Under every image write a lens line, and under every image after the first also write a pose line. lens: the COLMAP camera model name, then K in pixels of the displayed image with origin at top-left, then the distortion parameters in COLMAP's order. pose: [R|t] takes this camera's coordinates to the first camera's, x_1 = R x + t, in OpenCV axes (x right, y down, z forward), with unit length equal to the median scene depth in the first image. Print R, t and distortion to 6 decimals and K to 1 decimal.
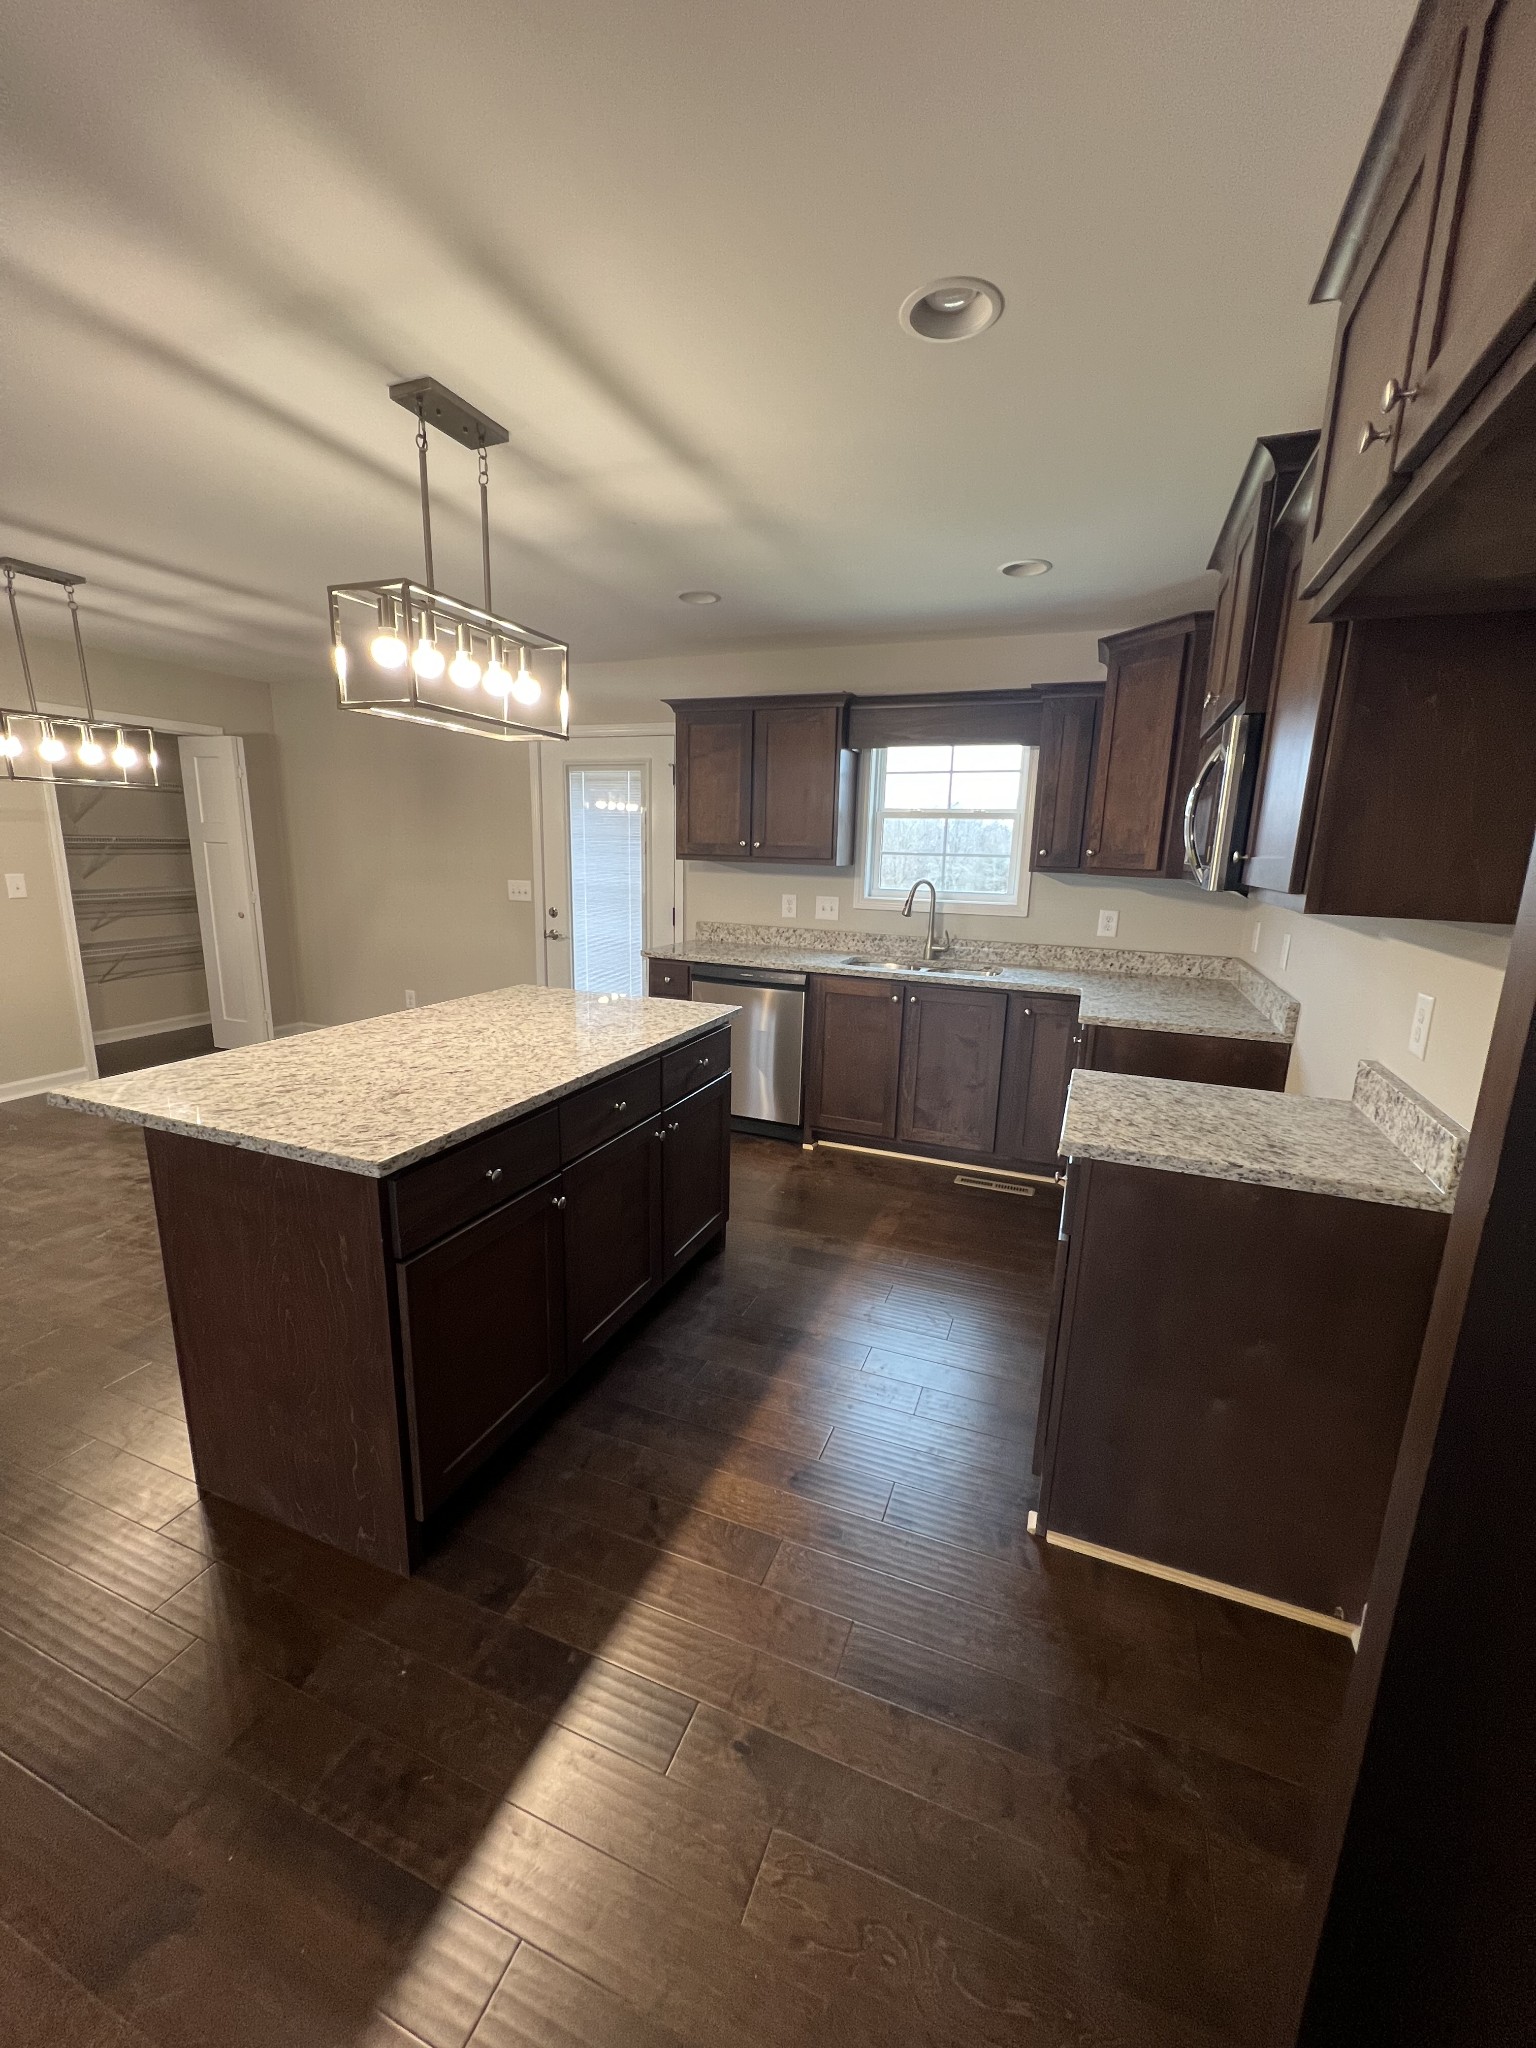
lens RADIAL K [[816.3, 0, 768.0], [0, 816.3, 1024.0], [0, 0, 1]] dist [-0.000710, 0.000616]
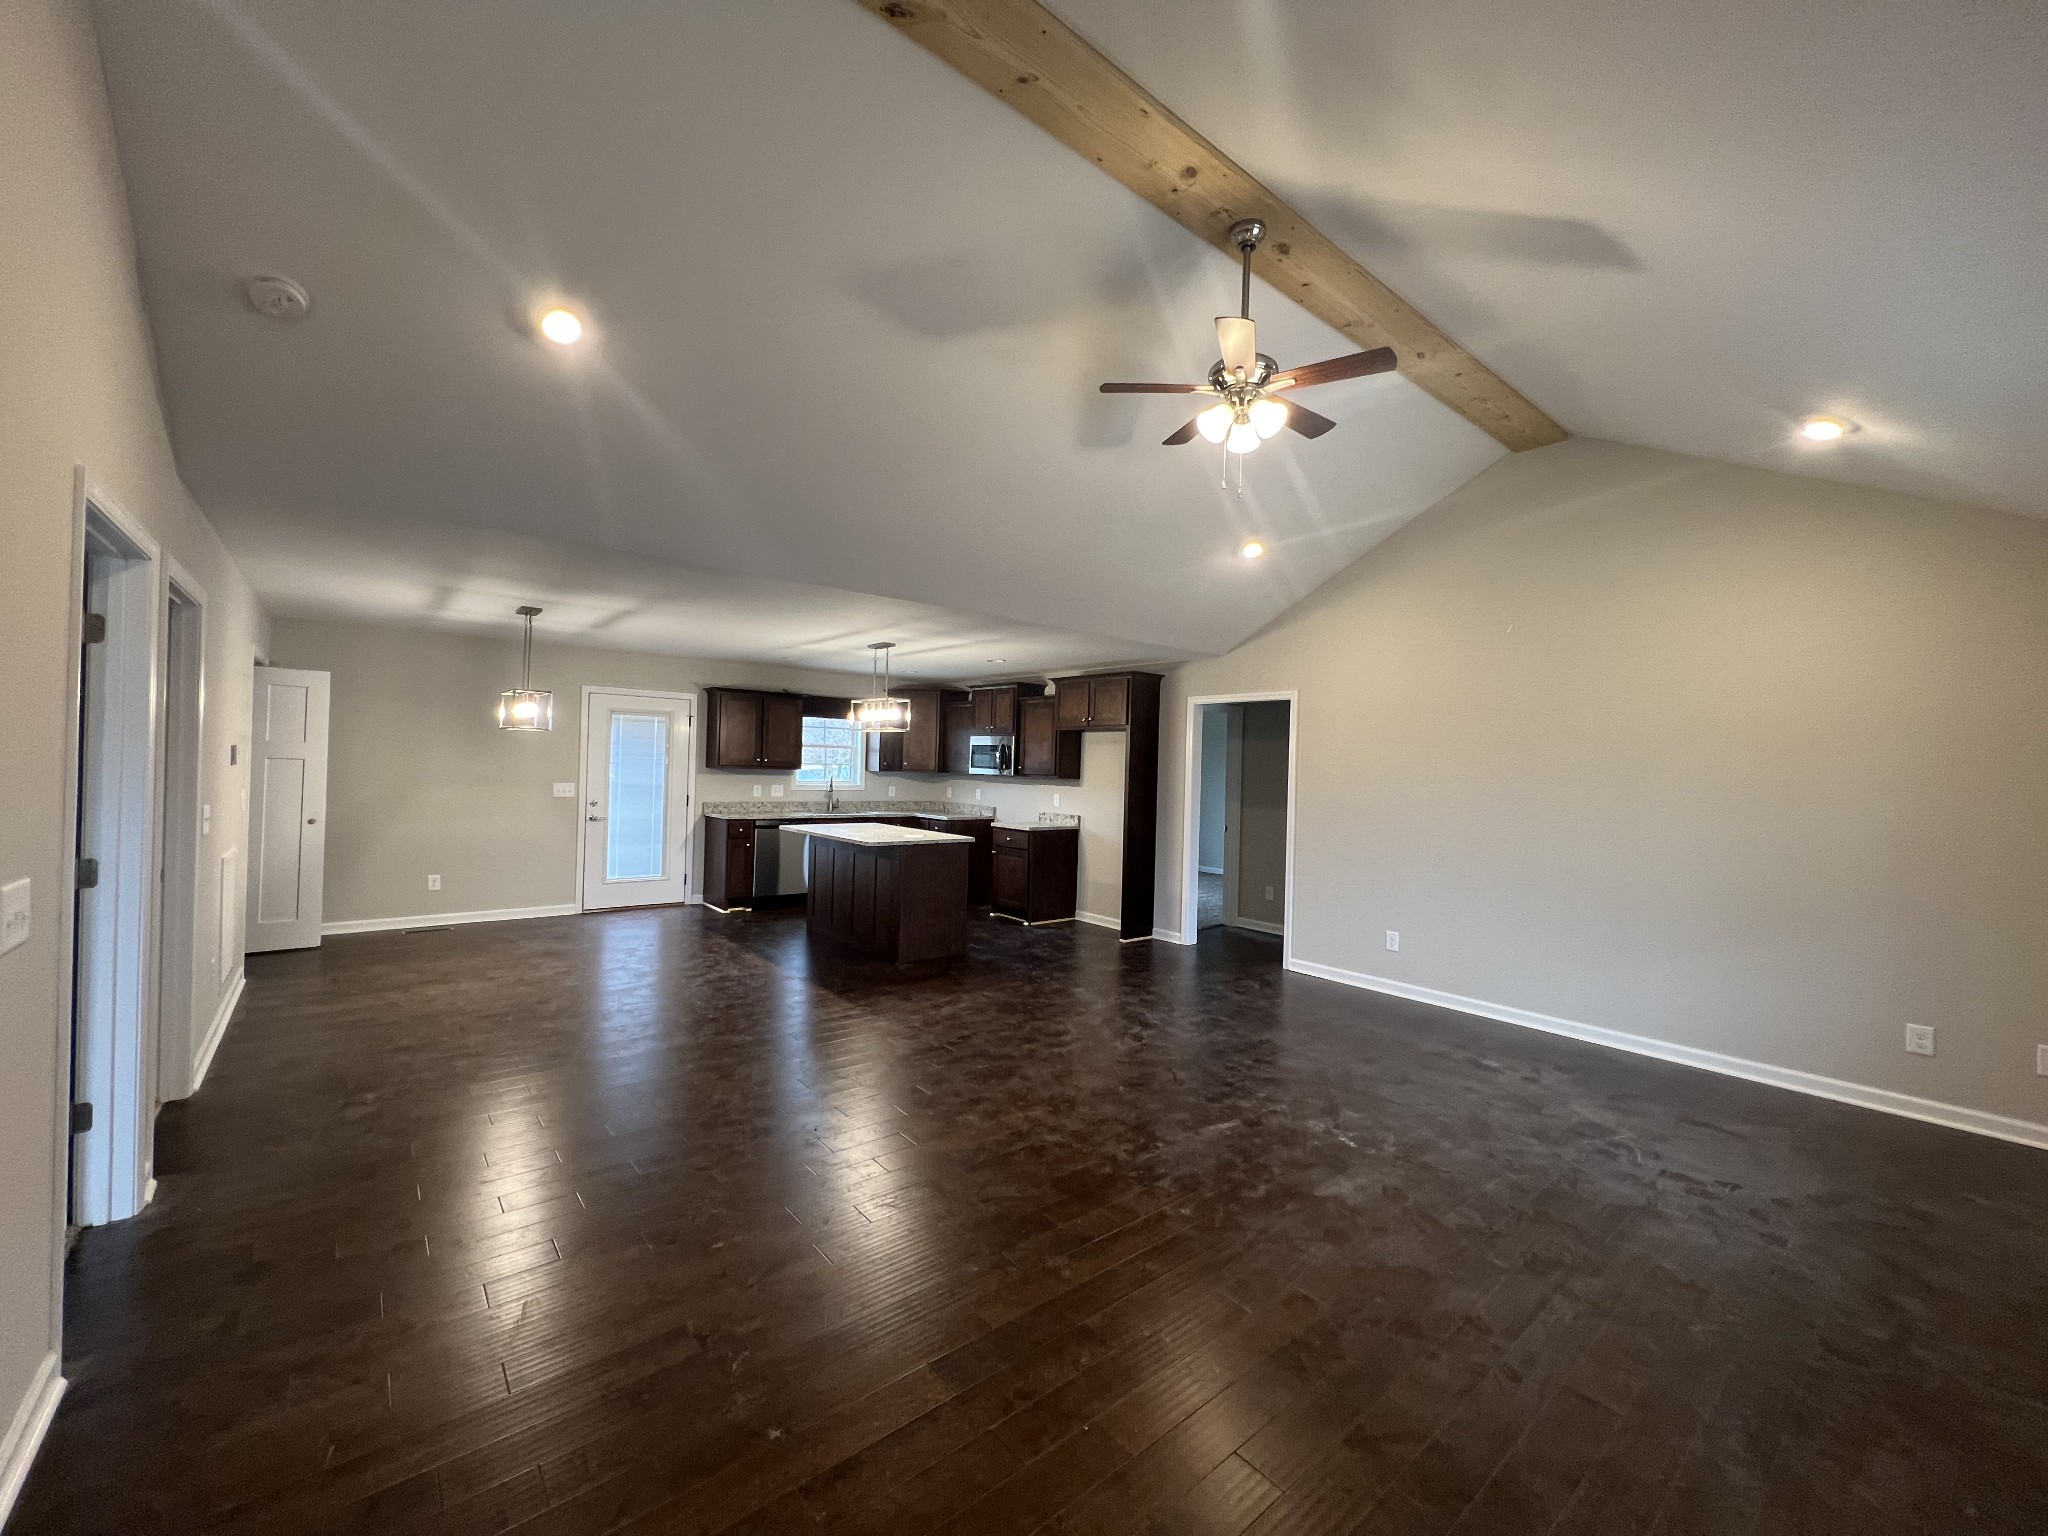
lens RADIAL K [[816.3, 0, 1020.9], [0, 816.3, 764.9], [0, 0, 1]] dist [-0.000710, 0.000616]
pose [[0.480630, -0.011564, 0.876847, -1.528156], [0.173129, 0.981484, -0.081954, 0.067989], [-0.859663, 0.191197, 0.473733, -0.512480]]
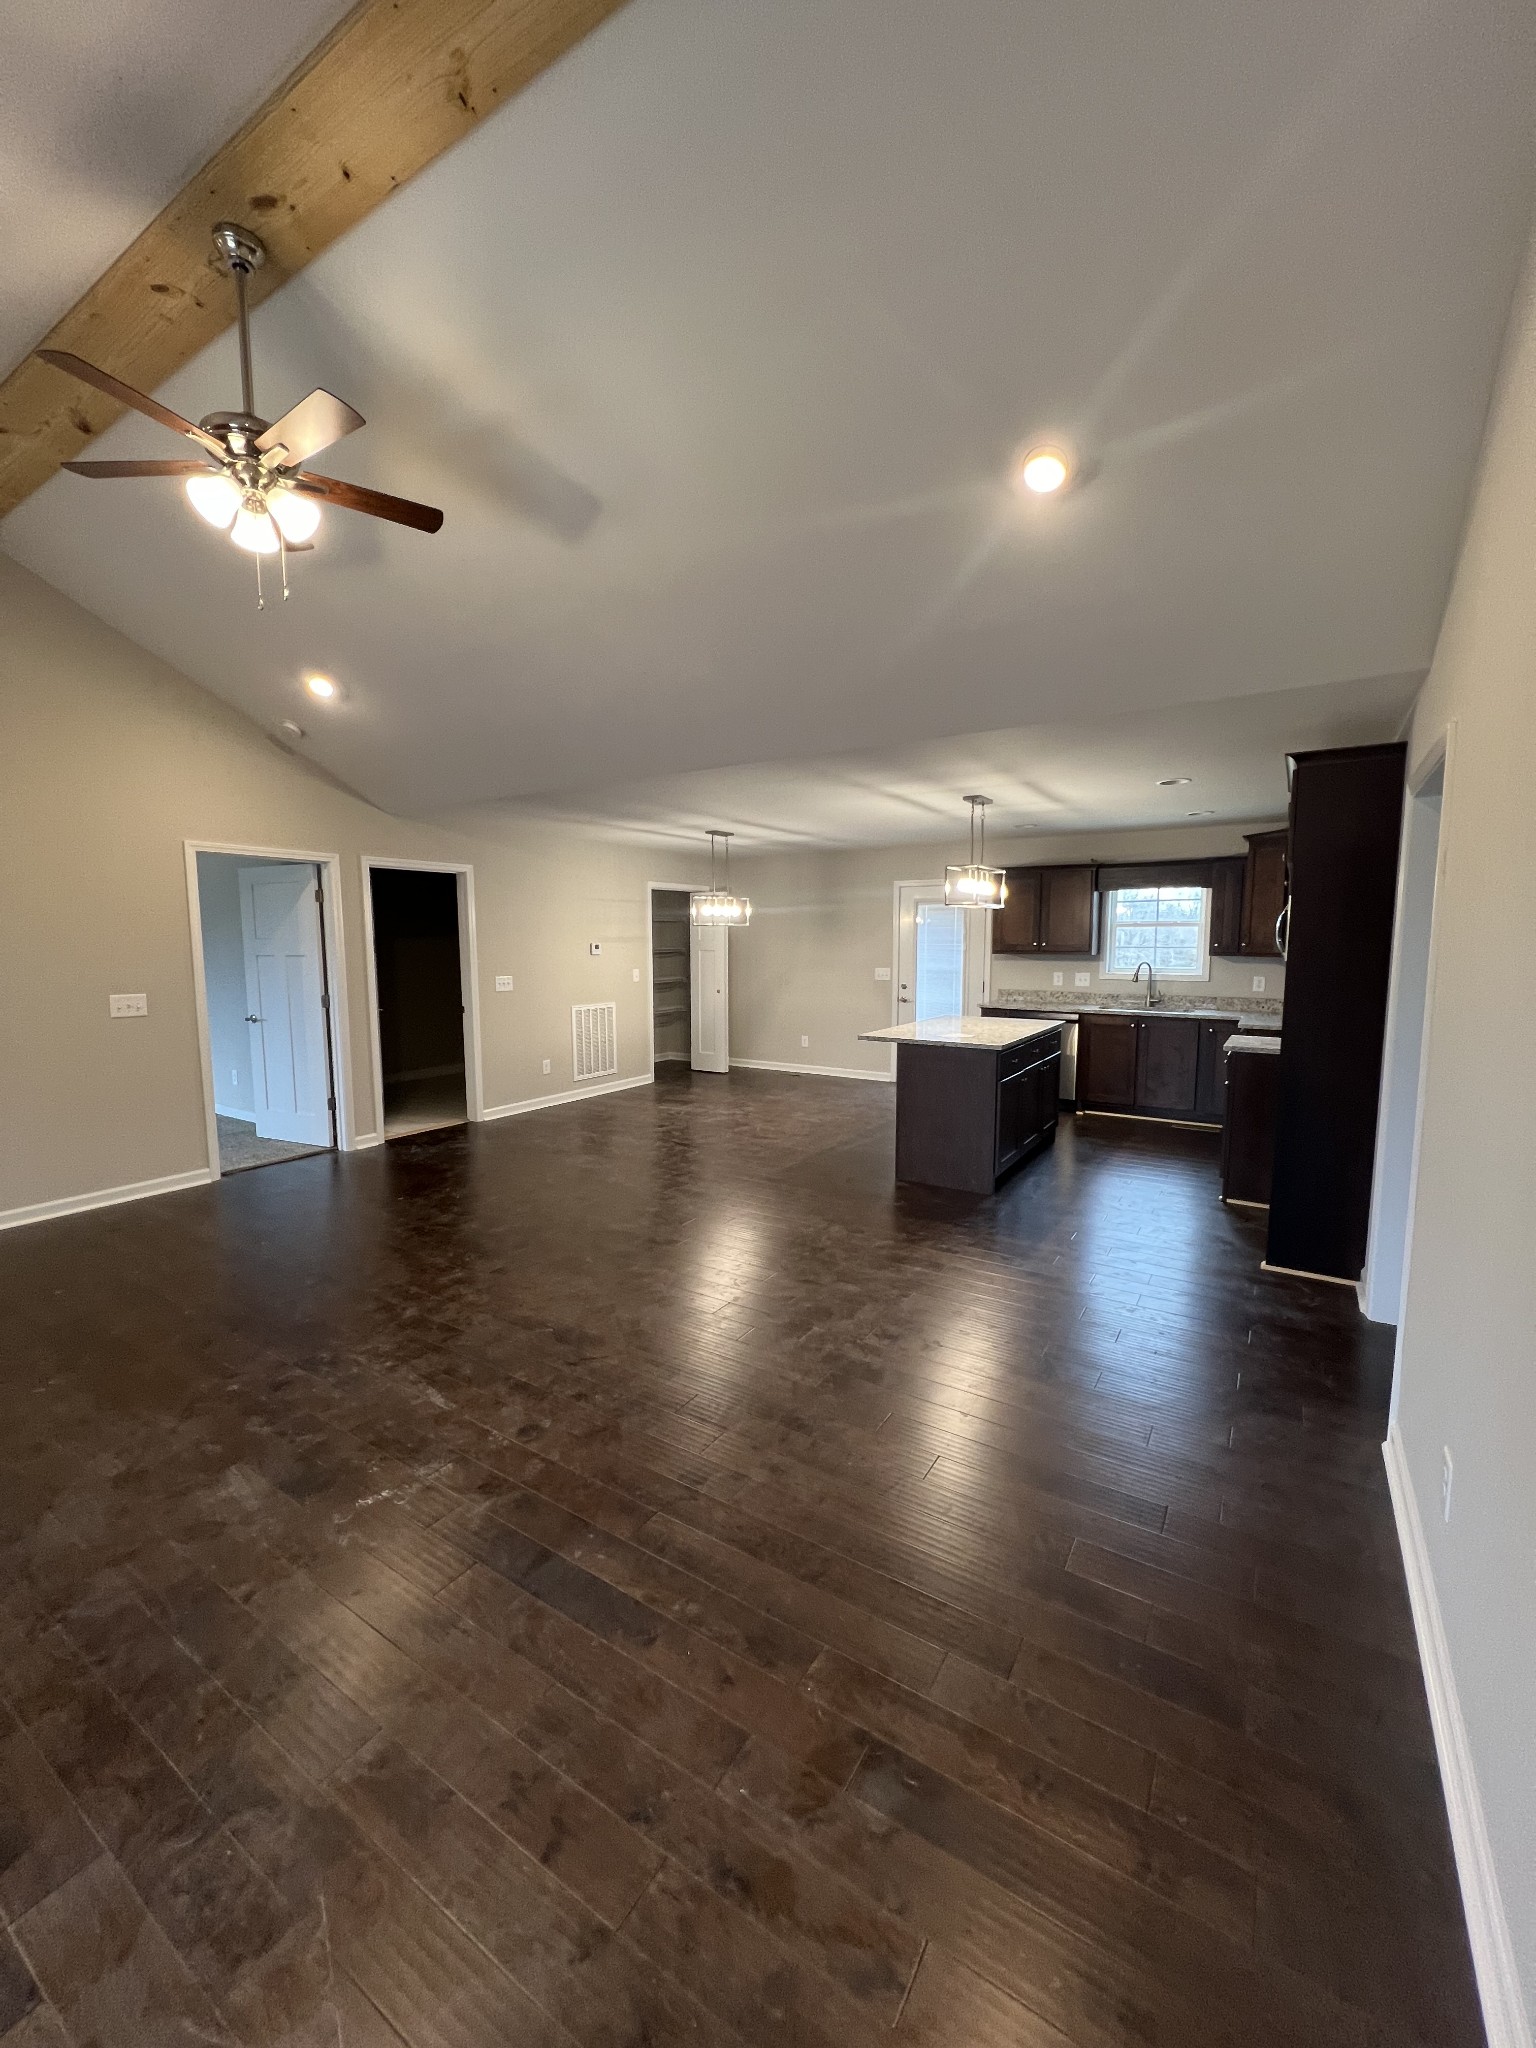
lens RADIAL K [[814.8, 0, 773.5], [0, 814.8, 1025.1], [0, 0, 1]] dist [0.001184, 0.000100]
pose [[0.982328, -0.006890, -0.187040, -0.271941], [-0.014039, 0.993795, -0.110341, 0.167211], [0.186640, 0.111017, 0.976136, -0.865390]]
